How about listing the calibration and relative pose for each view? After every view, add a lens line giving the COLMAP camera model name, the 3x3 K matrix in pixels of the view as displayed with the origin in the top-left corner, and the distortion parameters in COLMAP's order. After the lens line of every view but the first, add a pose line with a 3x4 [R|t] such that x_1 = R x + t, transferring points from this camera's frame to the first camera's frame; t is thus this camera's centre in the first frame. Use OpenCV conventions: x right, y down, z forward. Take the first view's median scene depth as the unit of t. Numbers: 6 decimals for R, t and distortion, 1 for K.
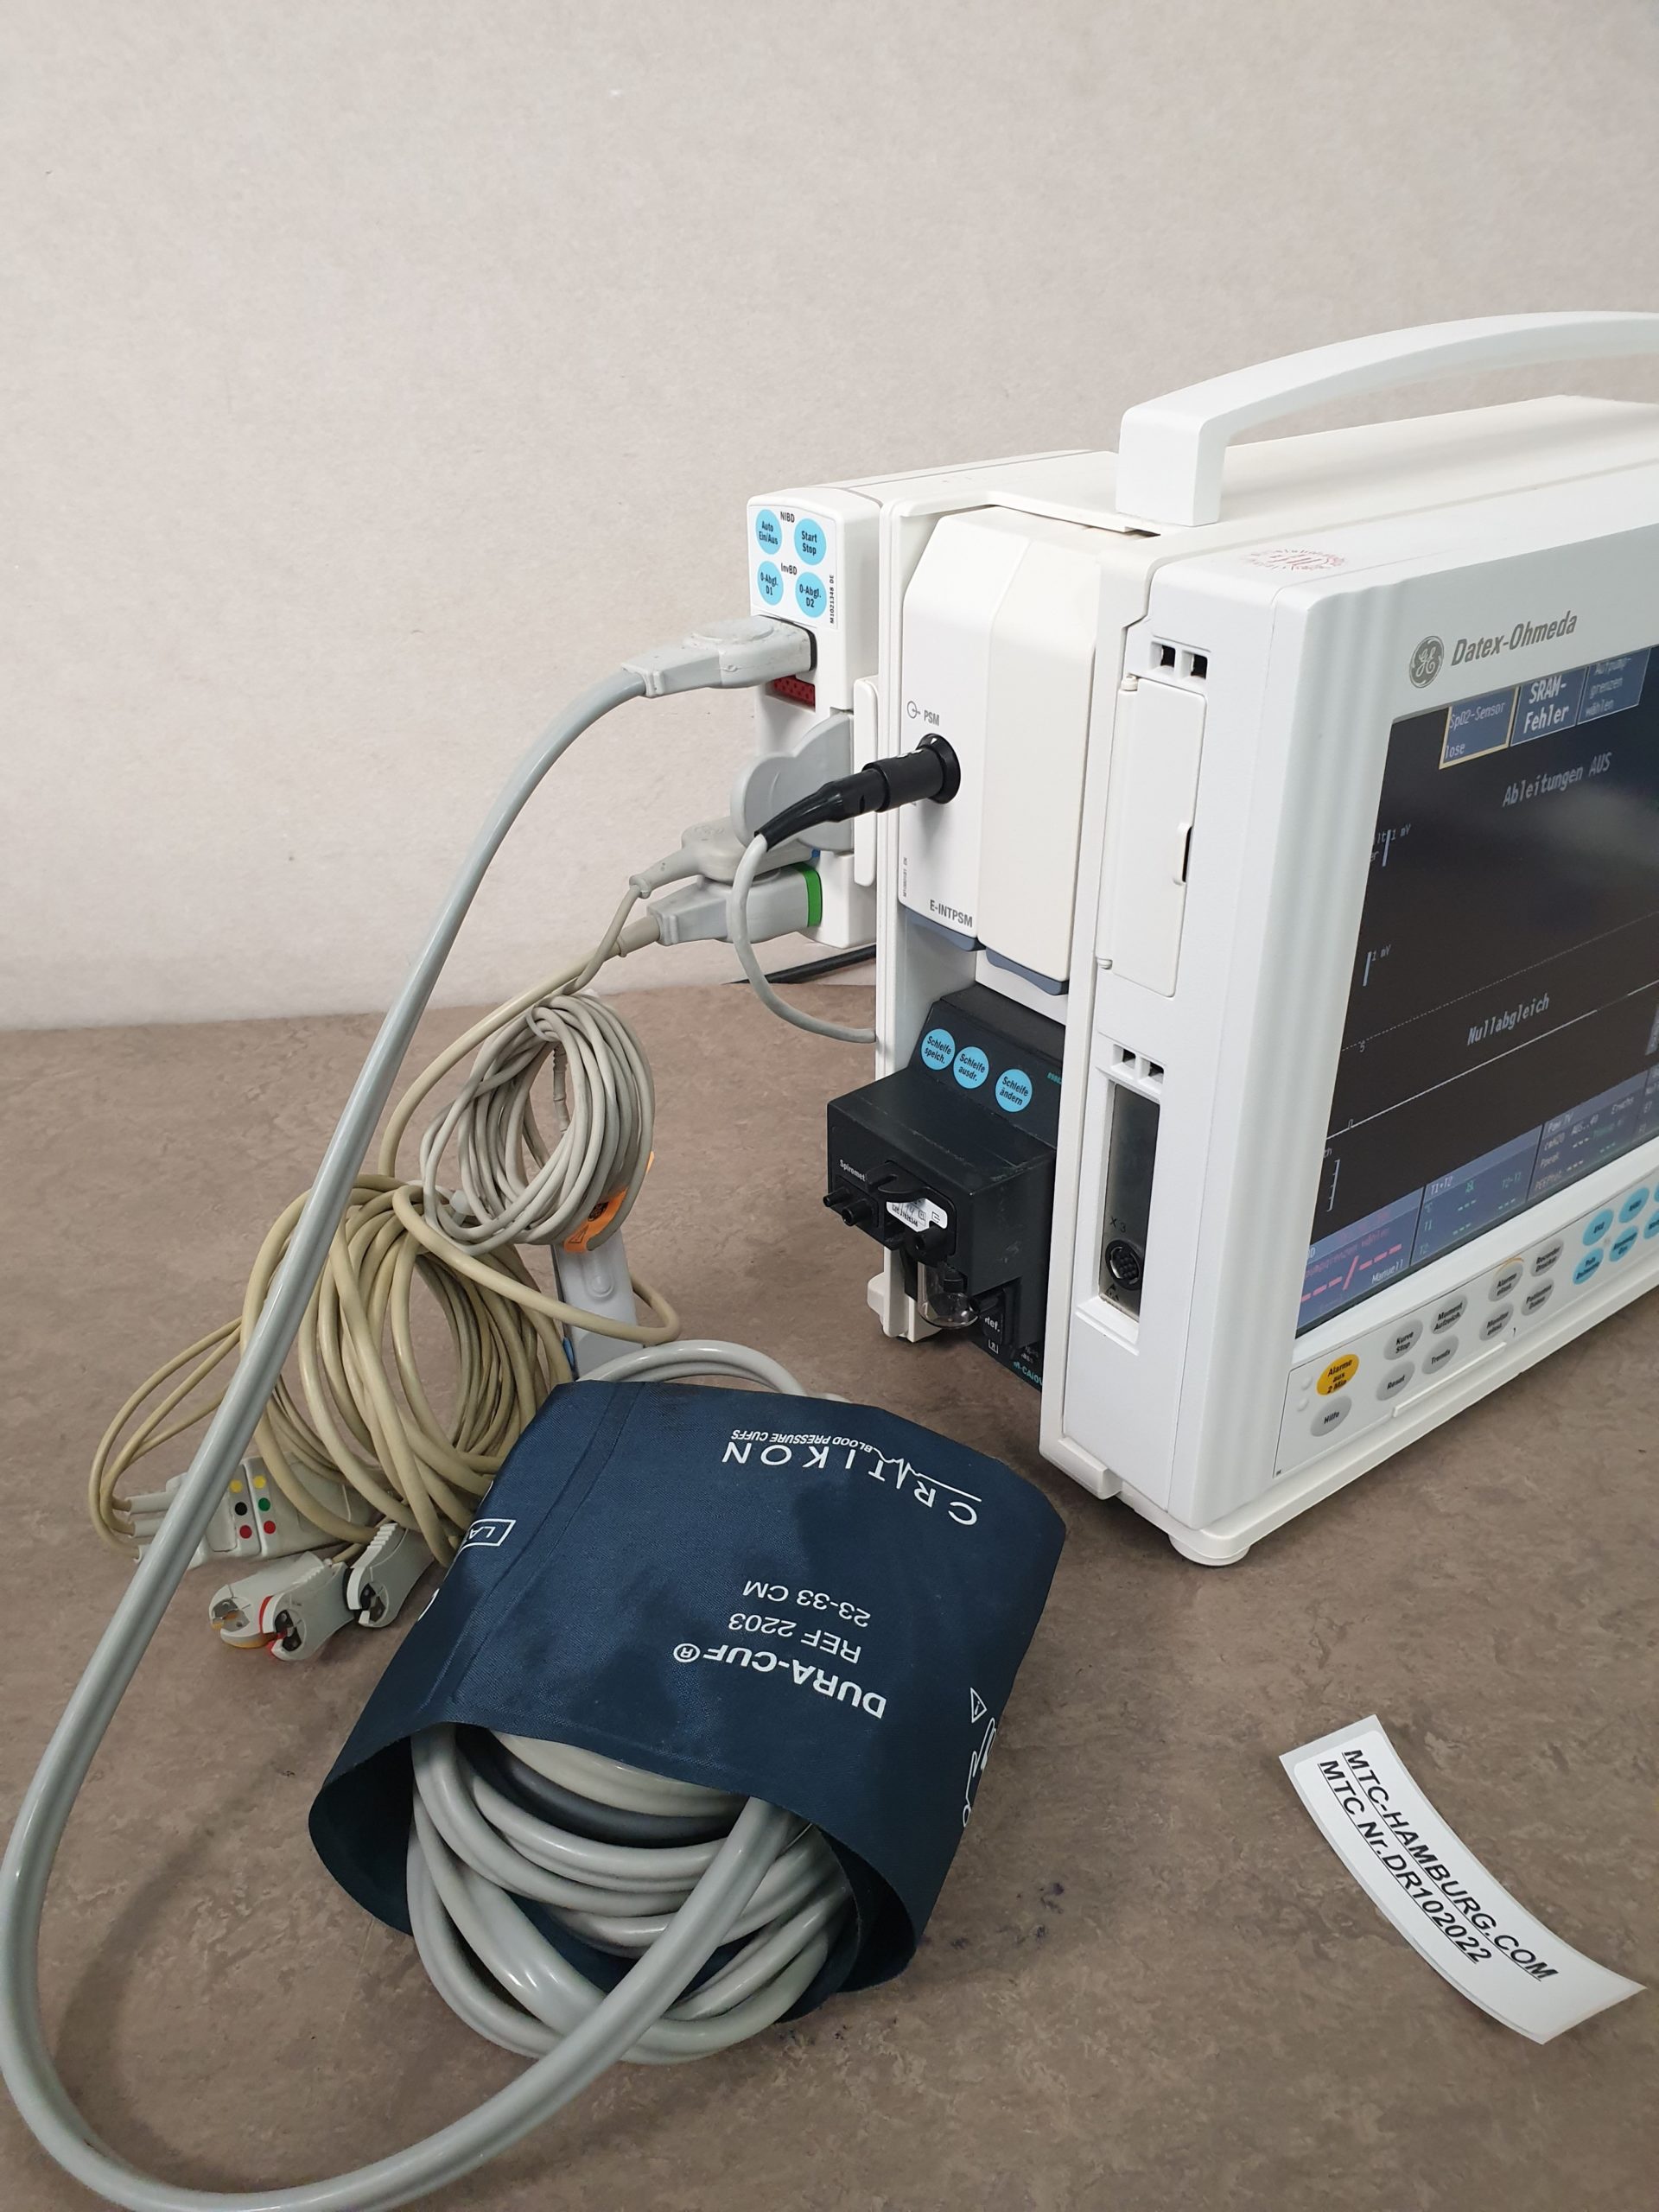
lens RADIAL K [[1687.5, 0, 829.5], [0, 1687.5, 1106.0], [0, 0, 1]] dist [0.069806, -0.146983]
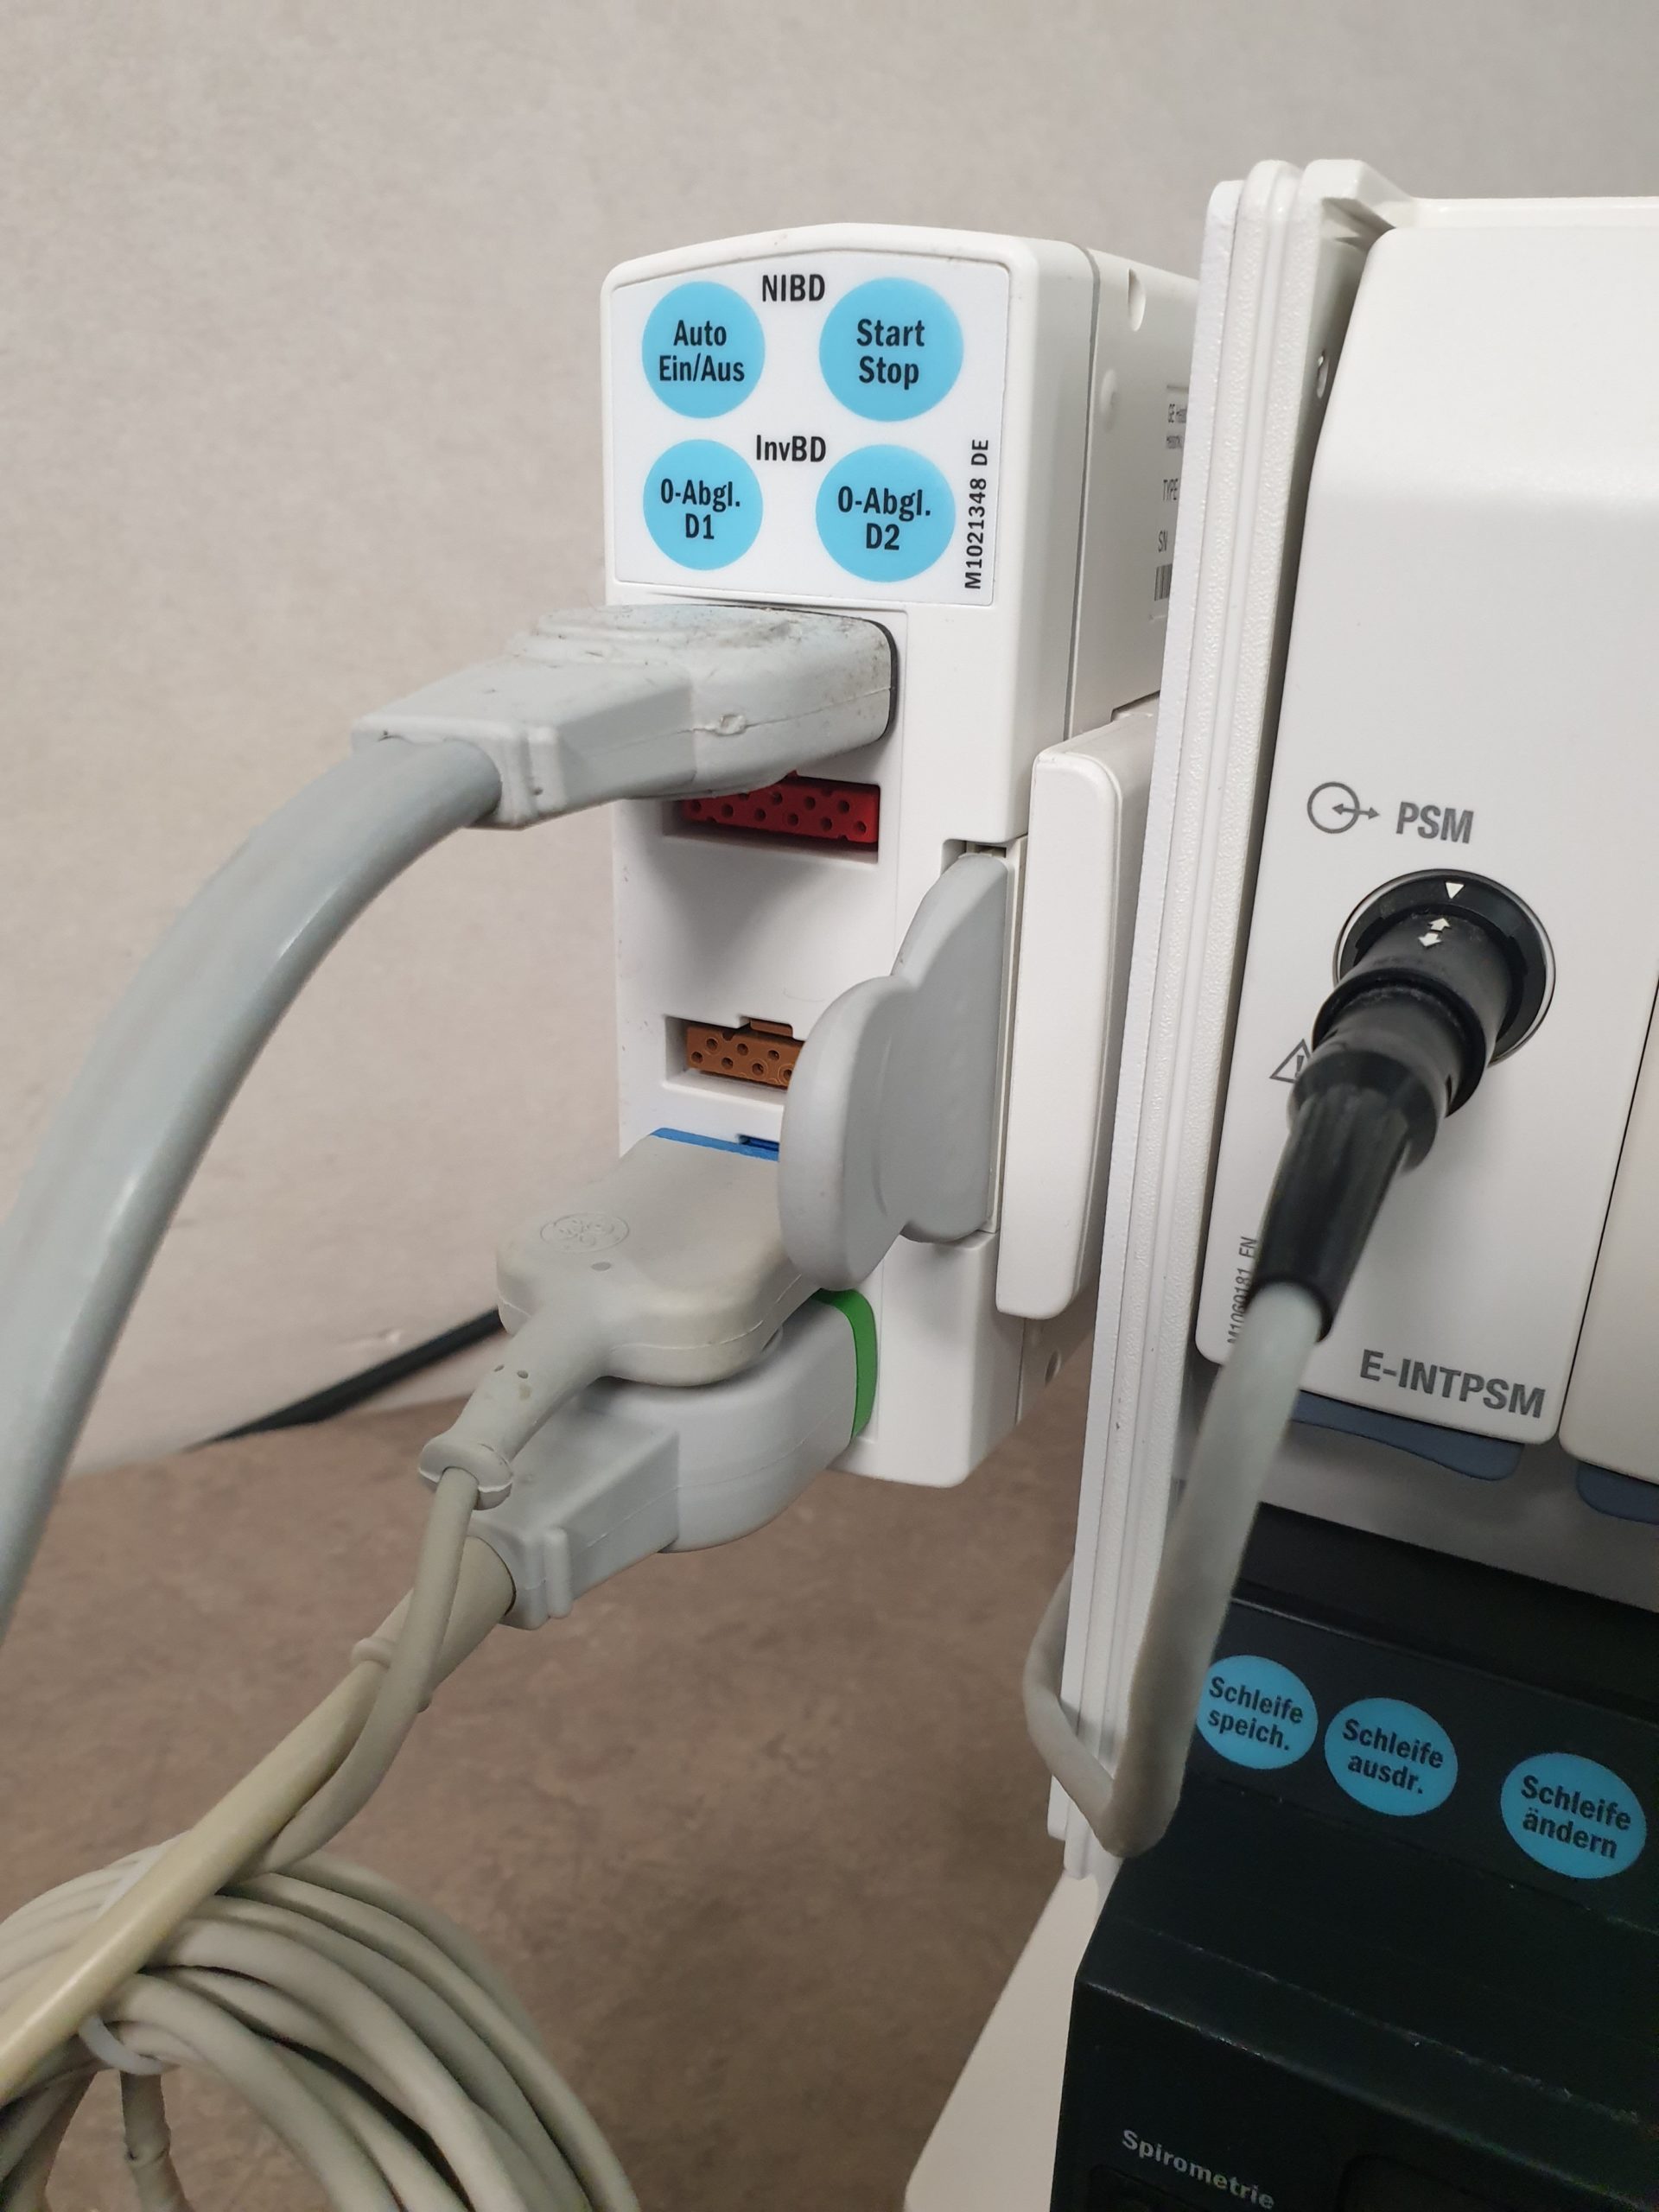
lens RADIAL K [[1749.7, 0, 829.5], [0, 1749.7, 1106.0], [0, 0, 1]] dist [-0.037911, 0.078454]
pose [[0.895248, -0.122941, 0.428272, -0.178163], [0.180885, 0.978692, -0.097172, -0.151843], [-0.407200, 0.164461, 0.898410, 0.697456]]
